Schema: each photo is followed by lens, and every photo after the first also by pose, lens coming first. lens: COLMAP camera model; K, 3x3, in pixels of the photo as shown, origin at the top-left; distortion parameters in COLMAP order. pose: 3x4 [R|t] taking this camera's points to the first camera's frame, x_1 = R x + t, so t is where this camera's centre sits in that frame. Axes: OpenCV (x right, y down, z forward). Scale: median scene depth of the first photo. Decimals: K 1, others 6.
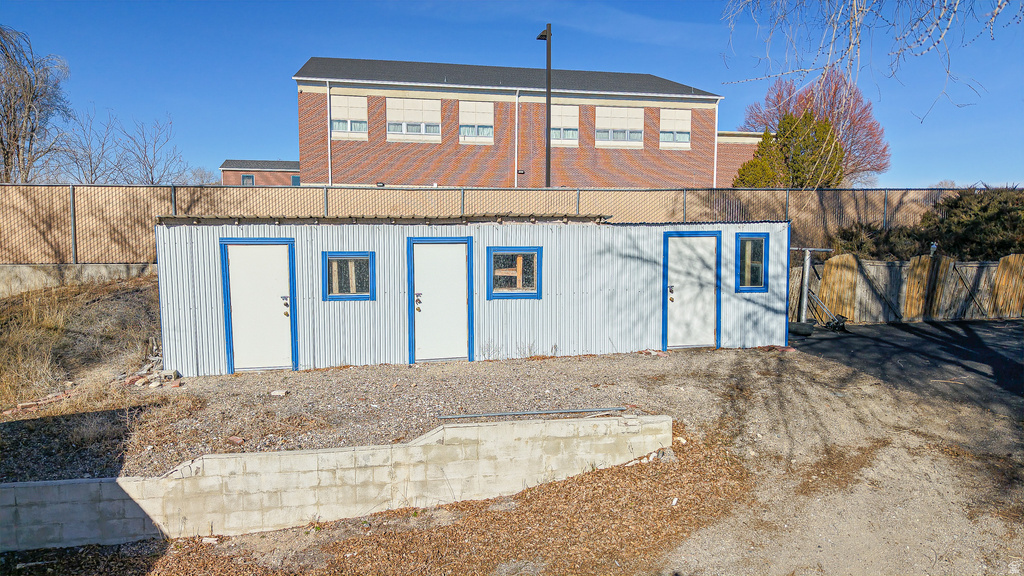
lens RADIAL K [[684.0, 0, 512.0], [0, 684.0, 288.0], [0, 0, 1]] dist [0.059008, -0.073990]
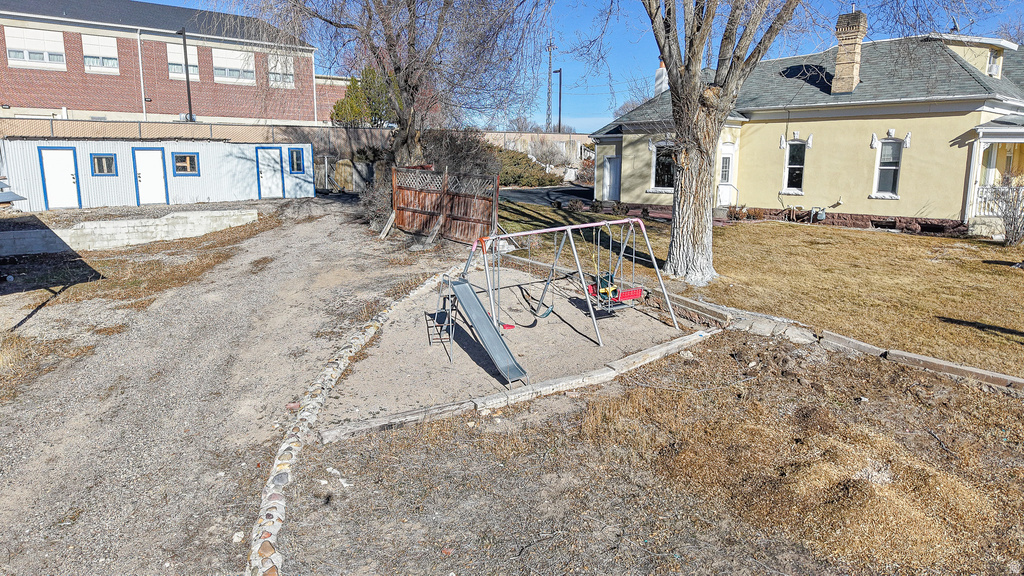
lens RADIAL K [[685.4, 0, 512.0], [0, 685.4, 288.0], [0, 0, 1]] dist [0.033622, -0.038601]
pose [[0.869475, -0.088205, 0.486038, -0.190299], [0.036610, 0.992729, 0.114666, 0.151468], [-0.492619, -0.081905, 0.866382, -1.429591]]
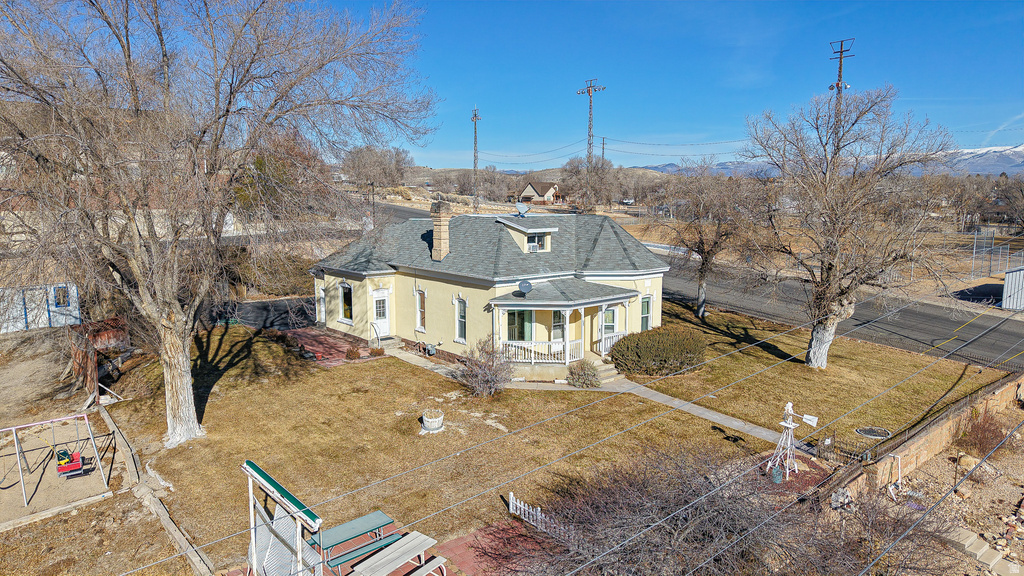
lens RADIAL K [[685.4, 0, 512.0], [0, 685.4, 288.0], [0, 0, 1]] dist [0.033622, -0.038601]
pose [[0.876926, -0.069934, 0.475510, 0.643377], [0.043210, 0.996822, 0.066917, -0.190349], [-0.478678, -0.038135, 0.877162, -2.493851]]
